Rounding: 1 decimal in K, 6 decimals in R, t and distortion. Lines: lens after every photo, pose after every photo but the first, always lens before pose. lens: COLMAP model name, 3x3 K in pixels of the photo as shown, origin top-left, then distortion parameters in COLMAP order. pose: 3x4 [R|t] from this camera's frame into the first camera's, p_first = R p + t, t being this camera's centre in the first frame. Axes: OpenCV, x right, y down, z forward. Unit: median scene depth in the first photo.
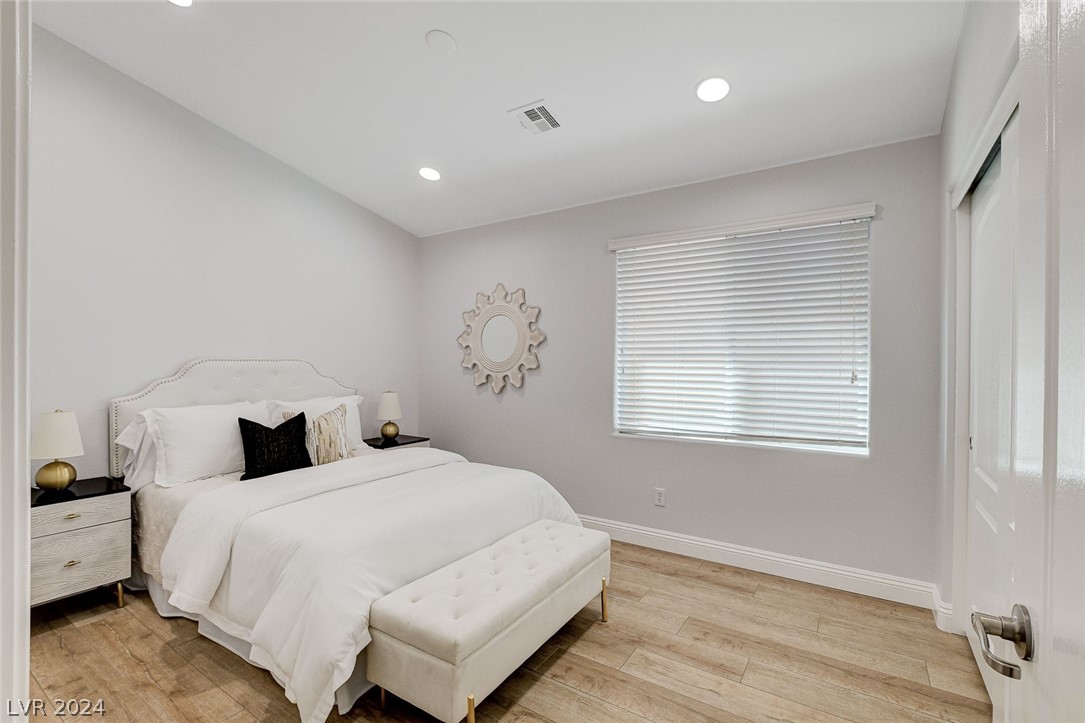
lens RADIAL K [[476.5, 0, 533.7], [0, 476.5, 360.7], [0, 0, 1]] dist [-0.022392, 0.004745]
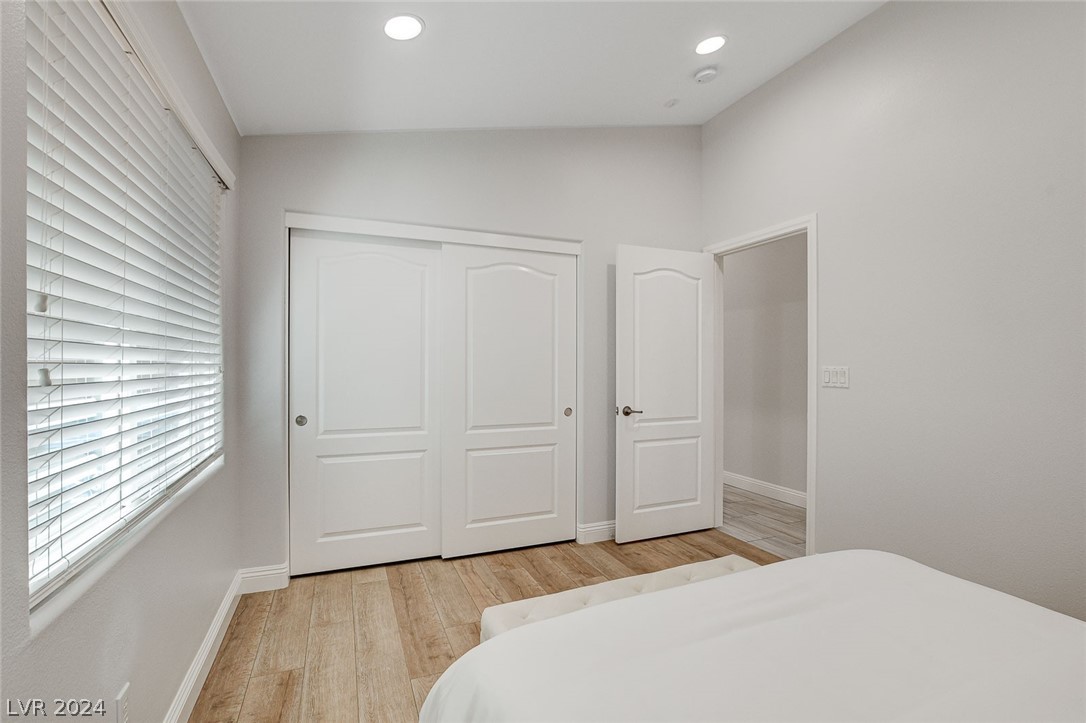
lens RADIAL K [[476.9, 0, 539.7], [0, 476.9, 363.3], [0, 0, 1]] dist [-0.022392, 0.004745]
pose [[-0.828684, -0.002853, 0.559709, -0.257716], [-0.002328, 0.999996, 0.001651, 0.015696], [-0.559712, 0.000066, -0.828687, 1.386114]]
